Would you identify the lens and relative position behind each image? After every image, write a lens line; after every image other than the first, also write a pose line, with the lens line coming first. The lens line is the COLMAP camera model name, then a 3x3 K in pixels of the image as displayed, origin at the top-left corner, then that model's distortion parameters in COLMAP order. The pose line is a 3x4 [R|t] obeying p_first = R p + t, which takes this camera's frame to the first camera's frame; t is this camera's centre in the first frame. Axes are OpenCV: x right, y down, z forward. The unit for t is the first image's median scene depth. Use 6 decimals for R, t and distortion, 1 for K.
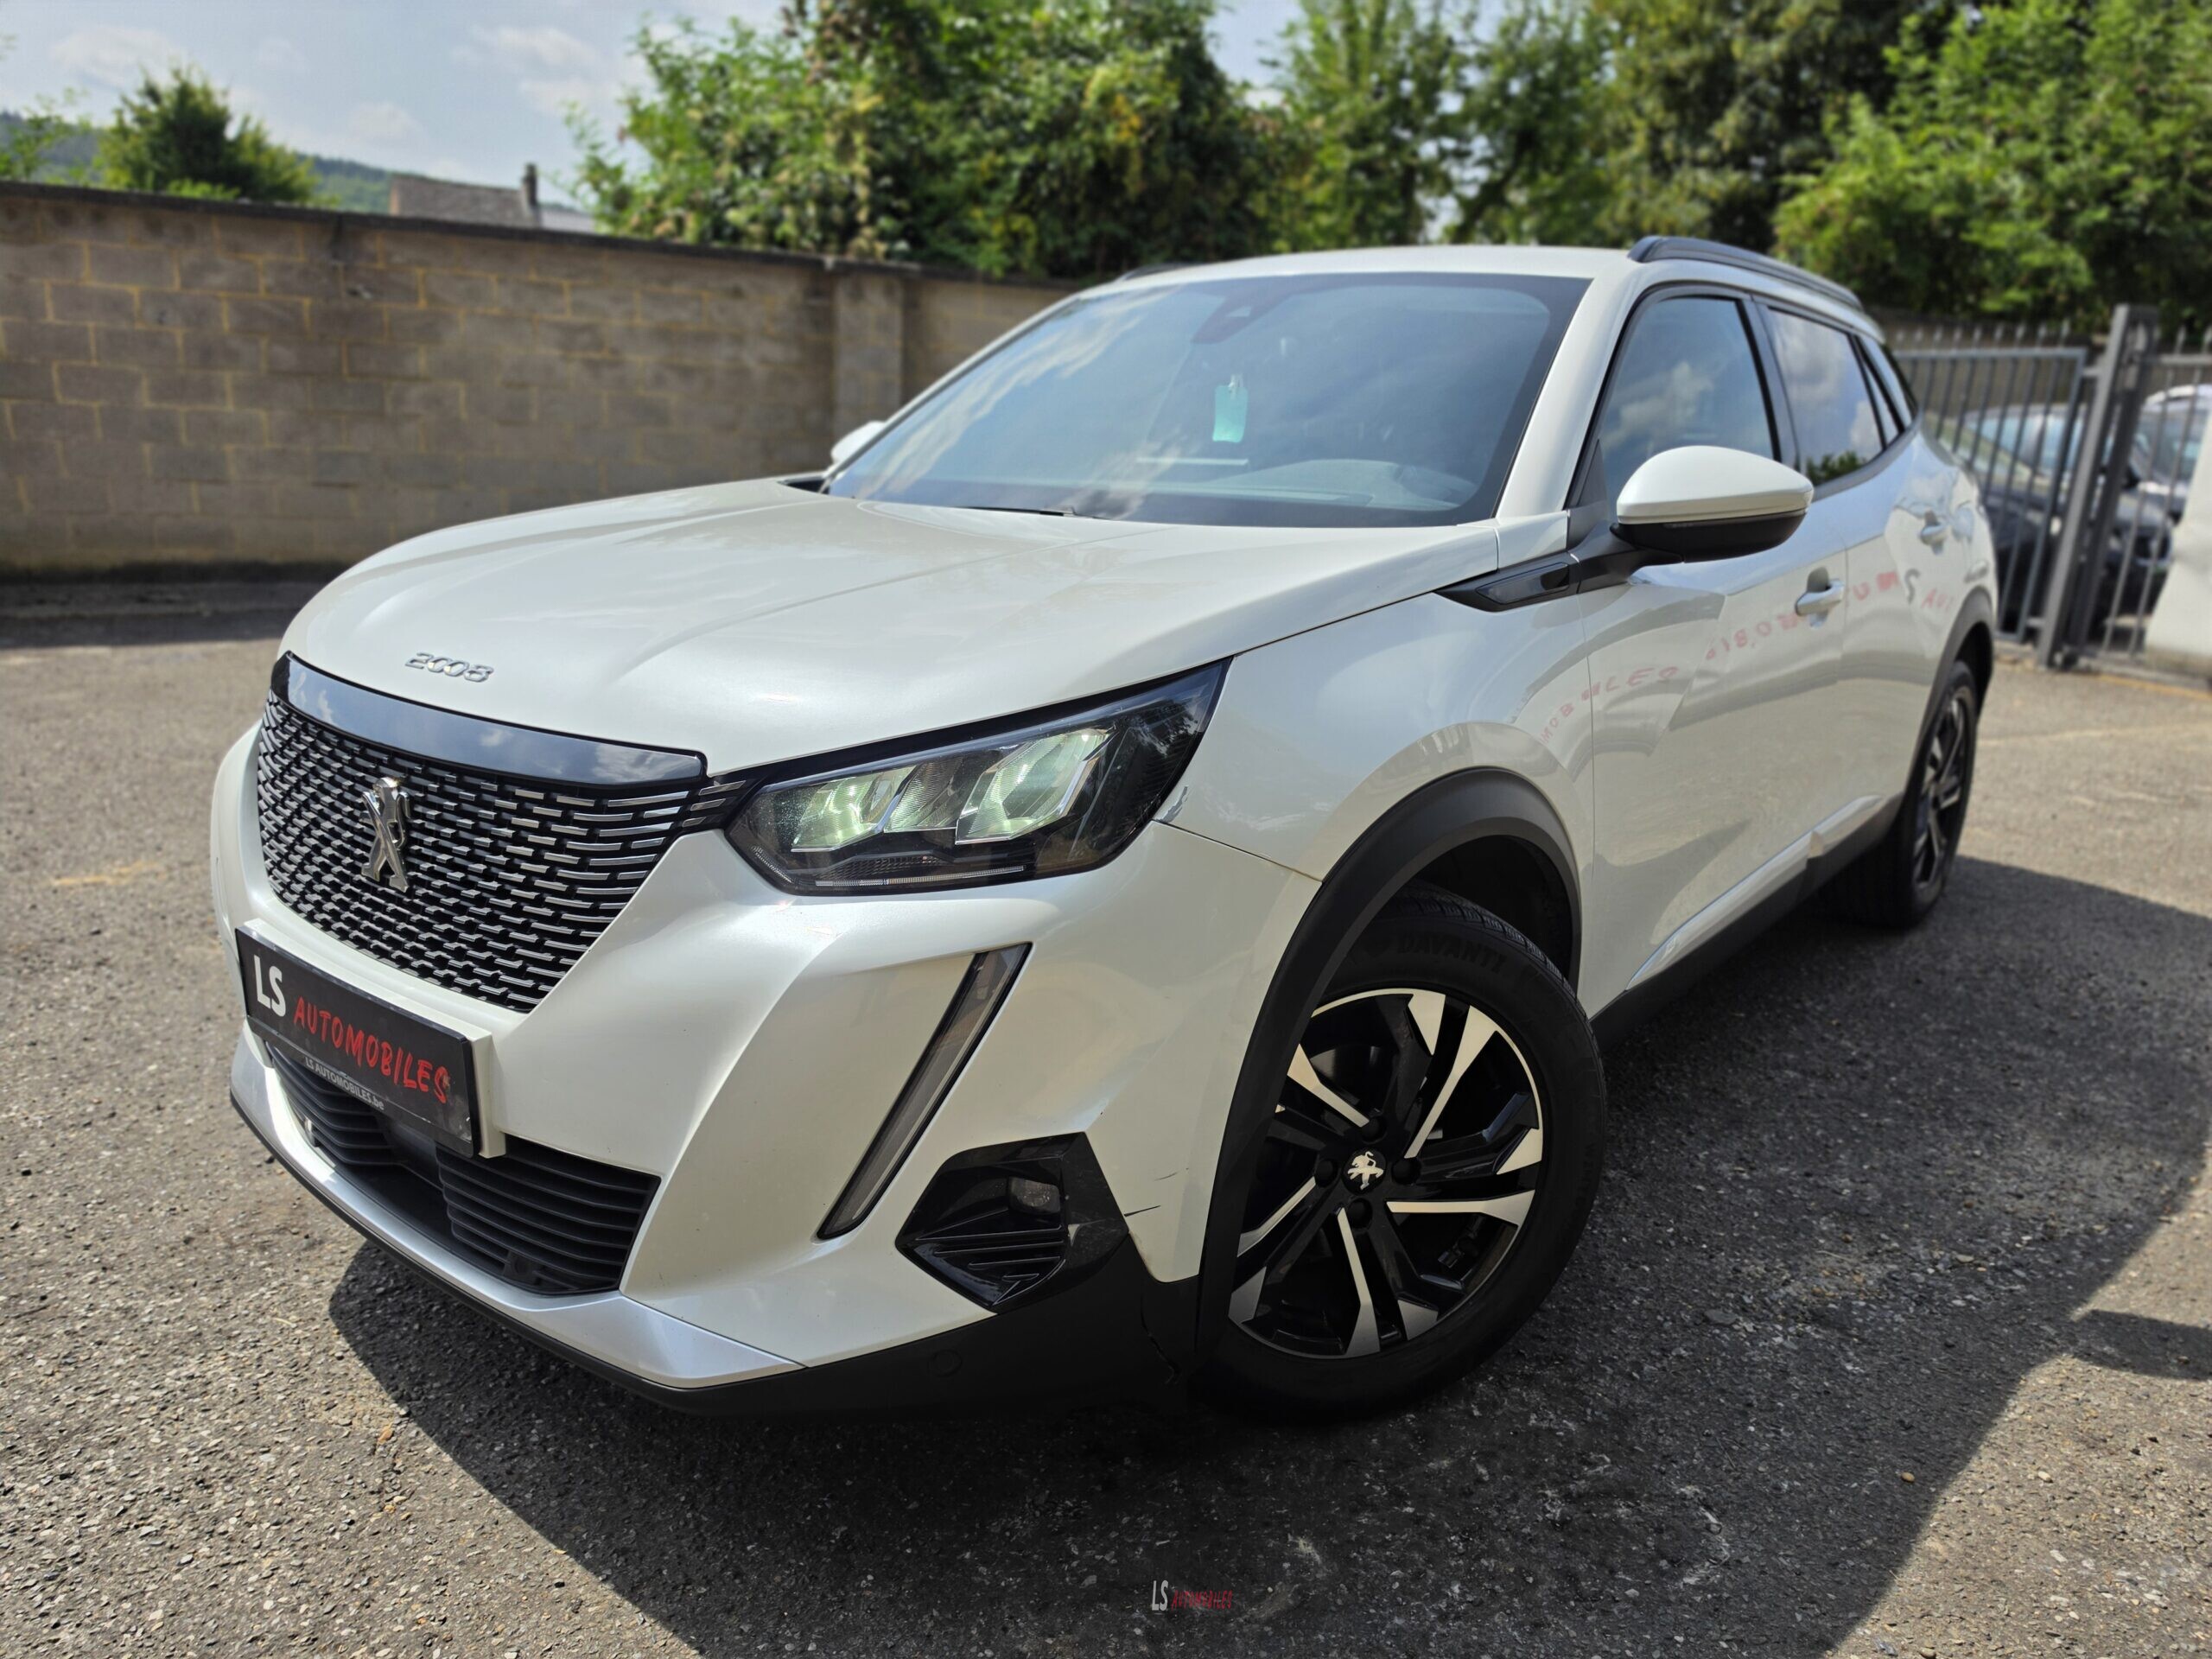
lens RADIAL K [[1562.0, 0, 1106.3], [0, 1562.0, 844.0], [0, 0, 1]] dist [-0.000915, 0.006269]
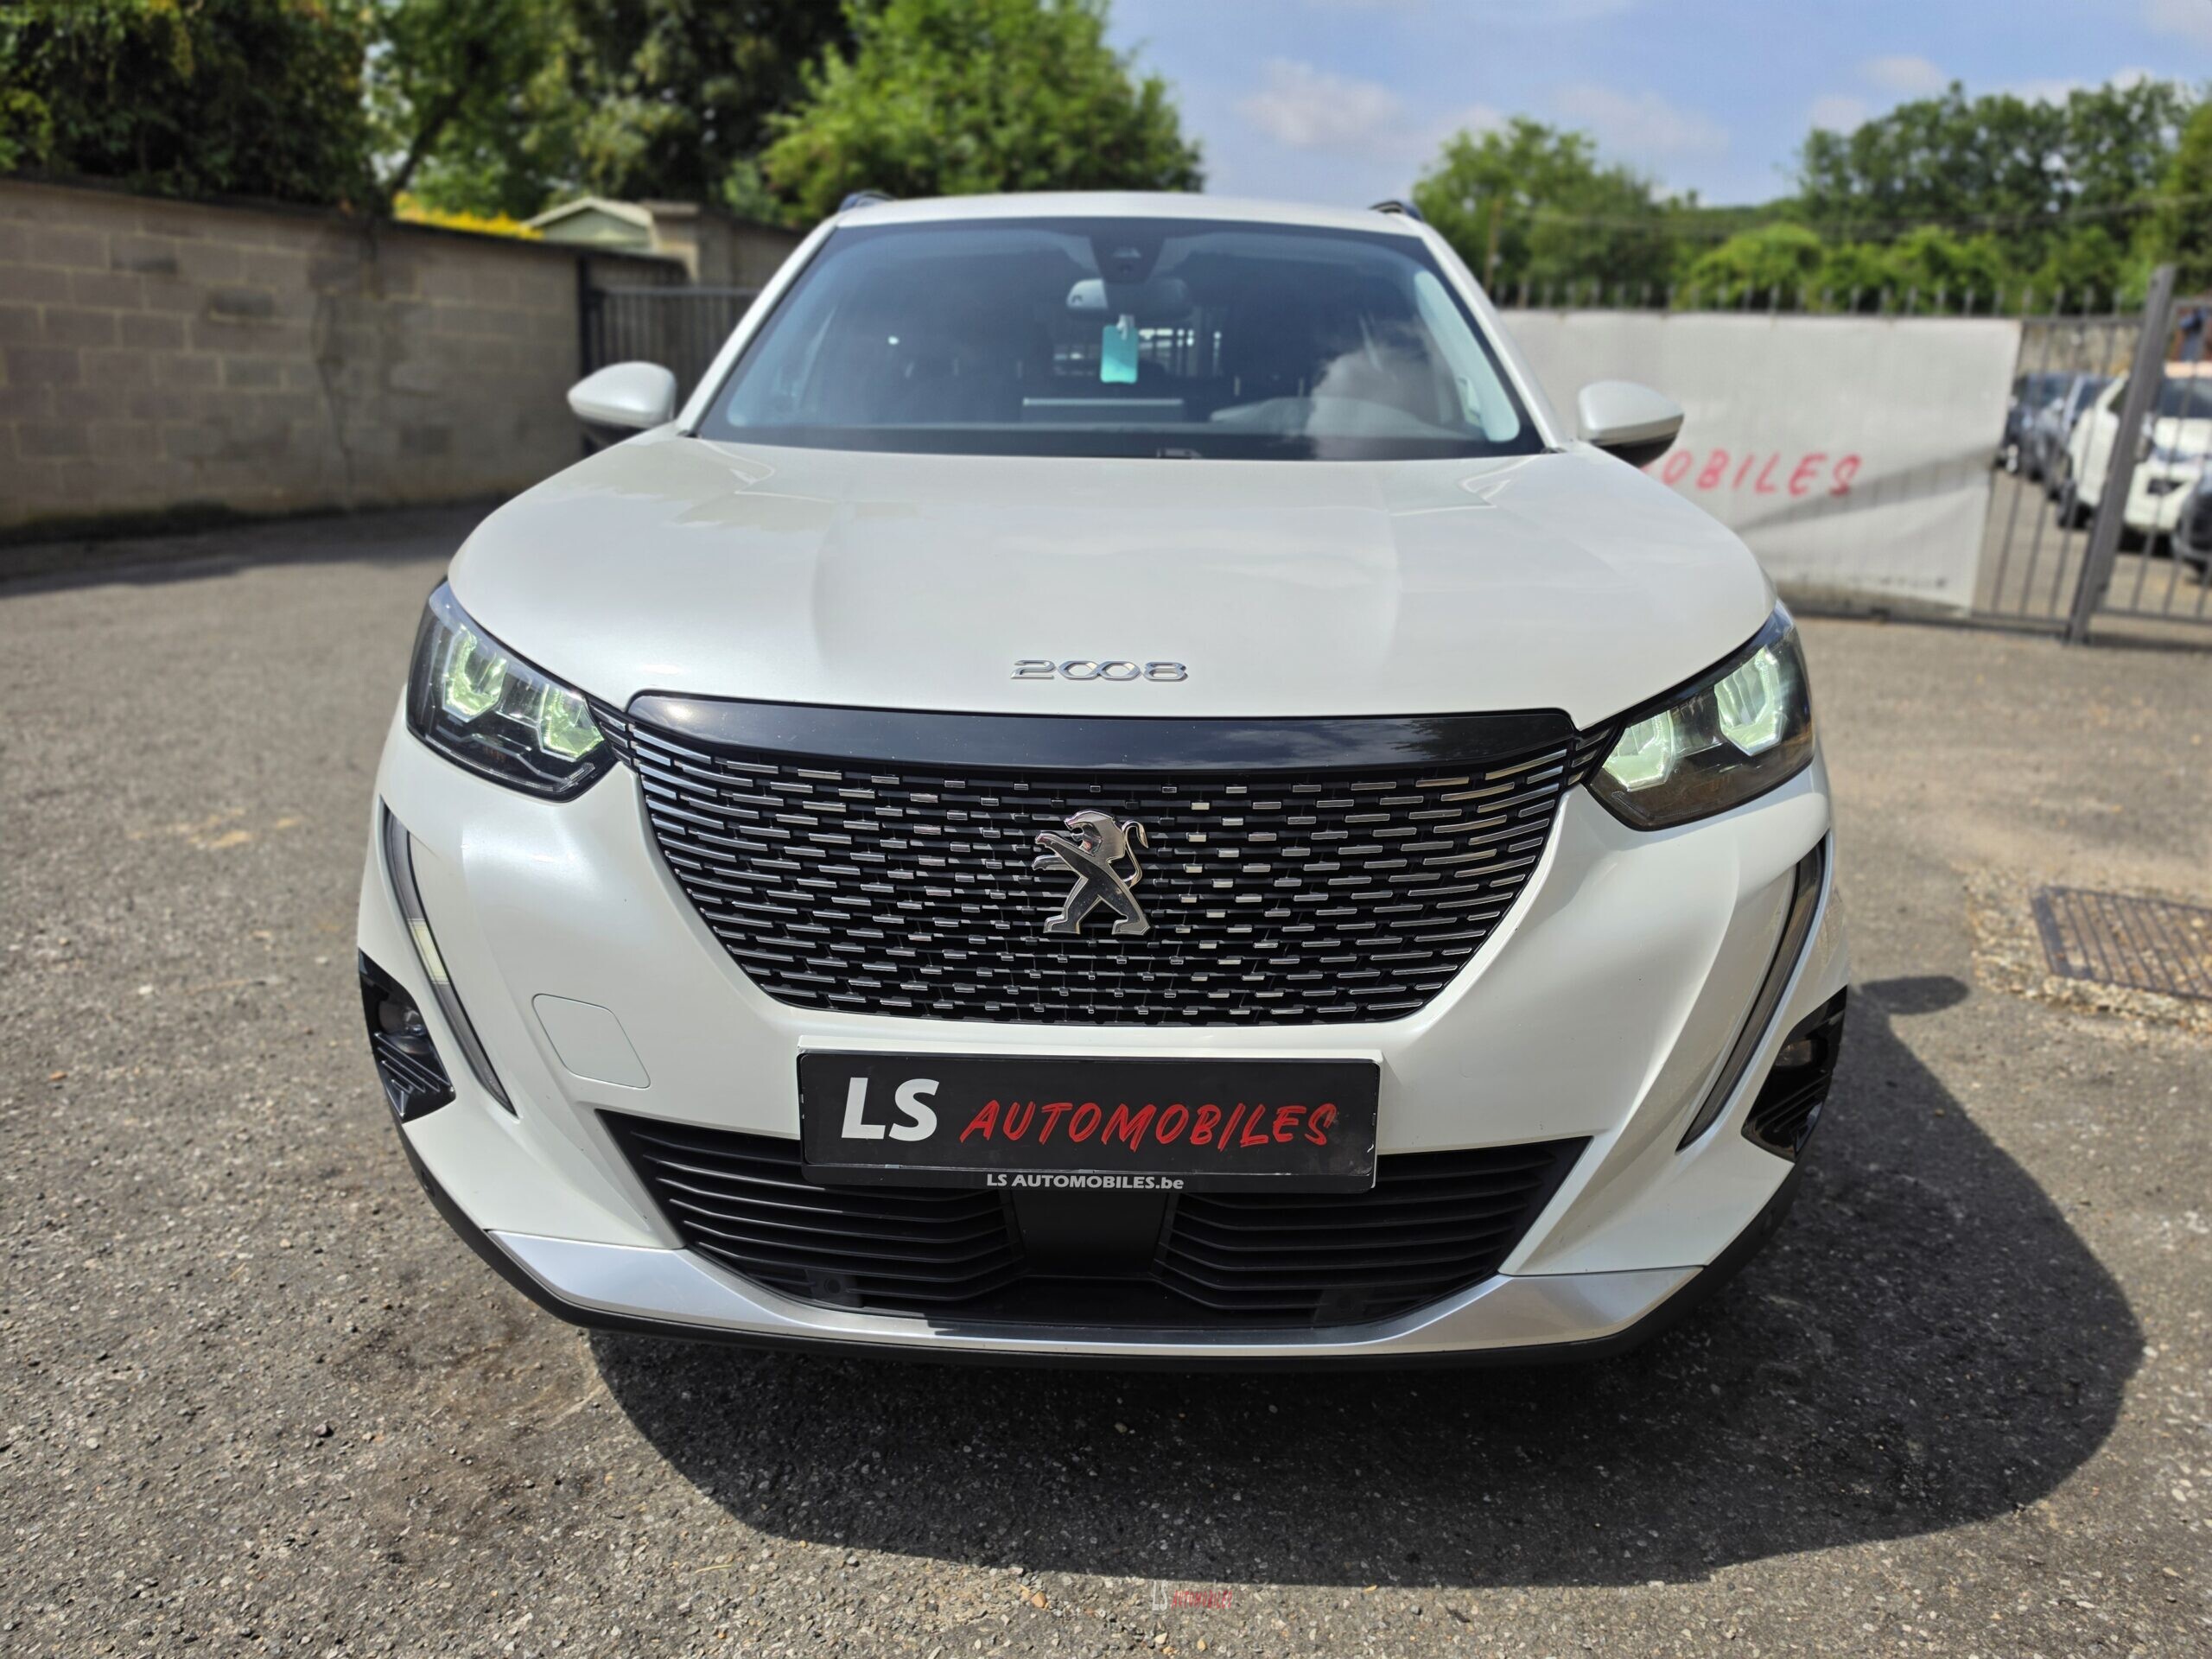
lens RADIAL K [[1574.1, 0, 1087.9], [0, 1574.1, 844.9], [0, 0, 1]] dist [-0.007652, -0.004009]
pose [[0.808903, -0.171076, 0.562503, -0.125937], [0.148494, 0.985160, 0.086080, -0.012260], [-0.568881, 0.013898, 0.822302, 0.042293]]
